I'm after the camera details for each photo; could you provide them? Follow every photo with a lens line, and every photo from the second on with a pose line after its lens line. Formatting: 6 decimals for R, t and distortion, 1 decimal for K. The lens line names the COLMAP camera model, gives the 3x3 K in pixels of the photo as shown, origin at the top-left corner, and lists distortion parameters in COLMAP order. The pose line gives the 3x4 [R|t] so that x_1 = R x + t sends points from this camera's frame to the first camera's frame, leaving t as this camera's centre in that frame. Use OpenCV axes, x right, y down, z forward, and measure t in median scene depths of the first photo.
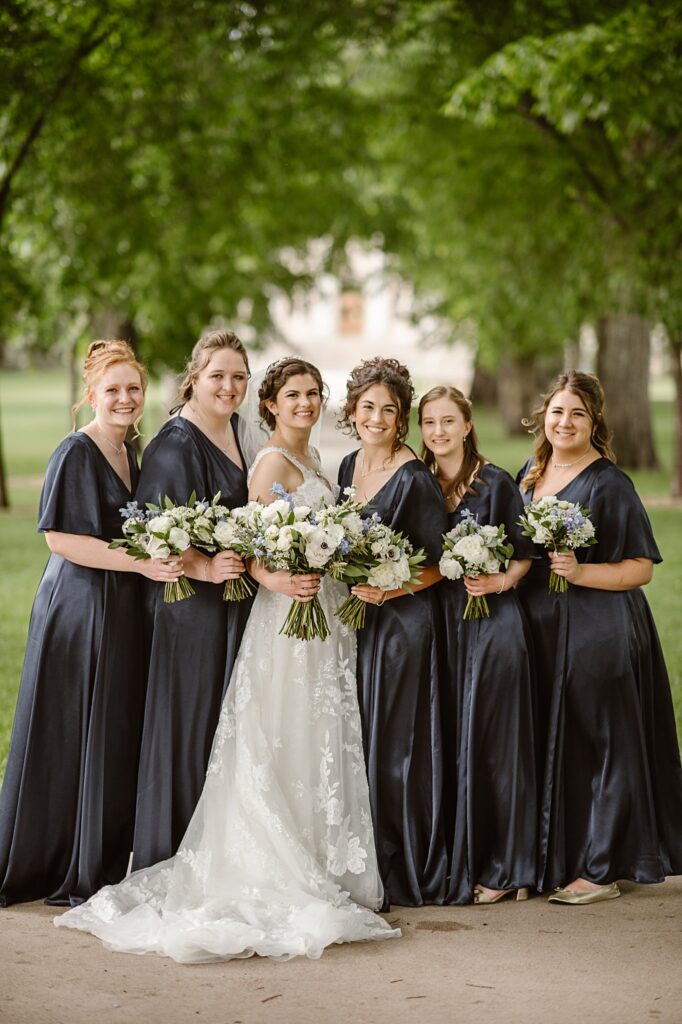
lens RADIAL K [[2512.9, 0, 341.0], [0, 2512.9, 512.0], [0, 0, 1]] dist [-0.021684, -0.962352]
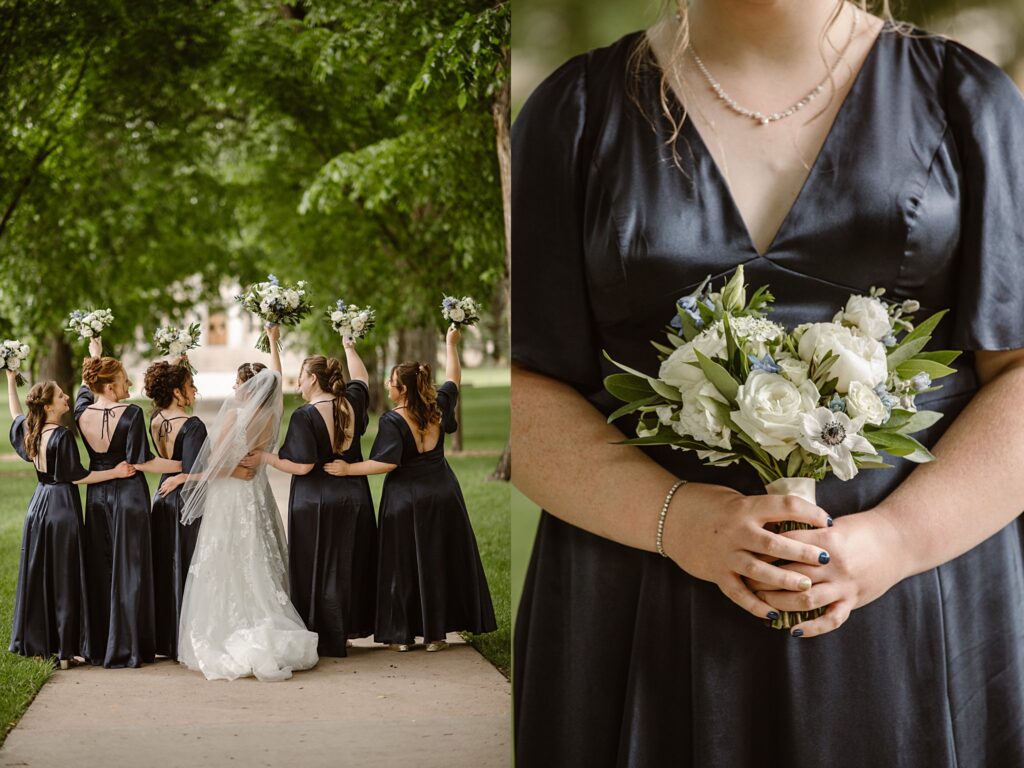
lens RADIAL K [[2539.6, 0, 512.0], [0, 2539.6, 384.0], [0, 0, 1]] dist [-0.021190, -0.298180]
pose [[0.989553, -0.037673, 0.139161, -0.039684], [0.044531, 0.997925, -0.046498, 0.027313], [-0.137120, 0.052210, 0.989178, -0.479692]]
